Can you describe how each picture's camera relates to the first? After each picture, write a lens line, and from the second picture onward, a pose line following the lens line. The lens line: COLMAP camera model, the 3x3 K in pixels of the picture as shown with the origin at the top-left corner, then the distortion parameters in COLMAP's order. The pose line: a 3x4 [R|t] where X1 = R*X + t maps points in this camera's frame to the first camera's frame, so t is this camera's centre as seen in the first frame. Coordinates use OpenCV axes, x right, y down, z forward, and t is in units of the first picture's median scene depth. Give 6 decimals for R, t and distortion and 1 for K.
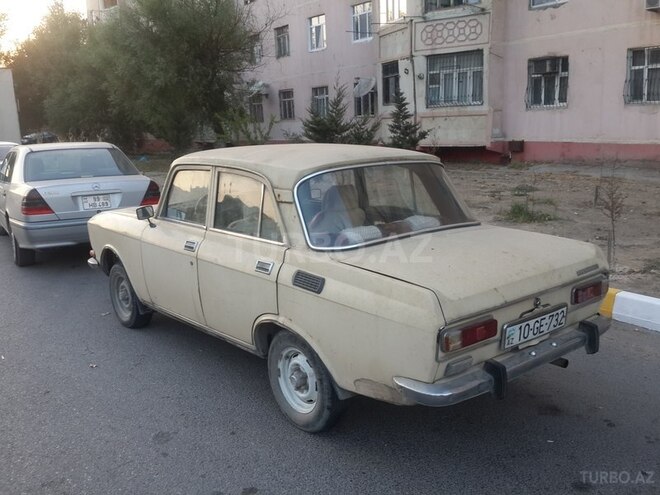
lens RADIAL K [[625.8, 0, 330.0], [0, 625.8, 247.5], [0, 0, 1]] dist [0.073239, -0.224186]
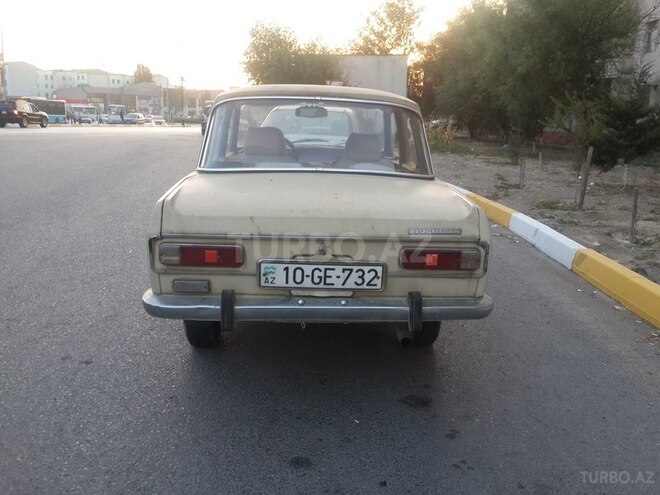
lens RADIAL K [[625.8, 0, 330.0], [0, 625.8, 247.5], [0, 0, 1]] dist [0.073239, -0.224186]
pose [[0.804260, 0.171150, -0.569098, 0.808467], [-0.166103, 0.984204, 0.061249, 0.029946], [0.570592, 0.045269, 0.819985, 0.279174]]
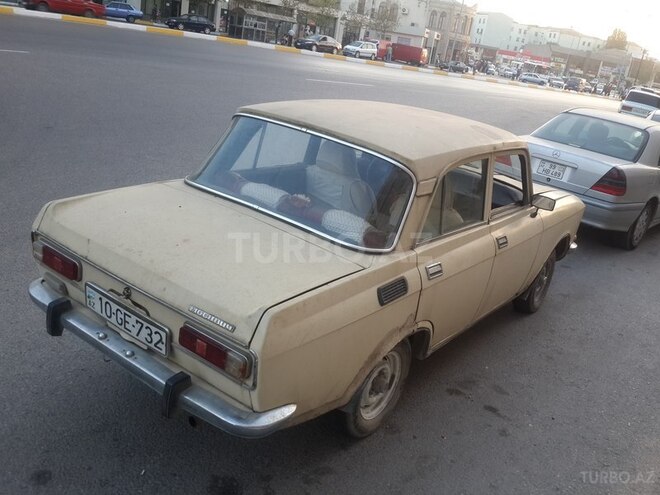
lens RADIAL K [[625.8, 0, 330.0], [0, 625.8, 247.5], [0, 0, 1]] dist [0.073239, -0.224186]
pose [[0.228293, 0.381218, -0.895855, 1.089007], [-0.350434, 0.890656, 0.289704, -0.296245], [0.908338, 0.247800, 0.336922, 0.917873]]
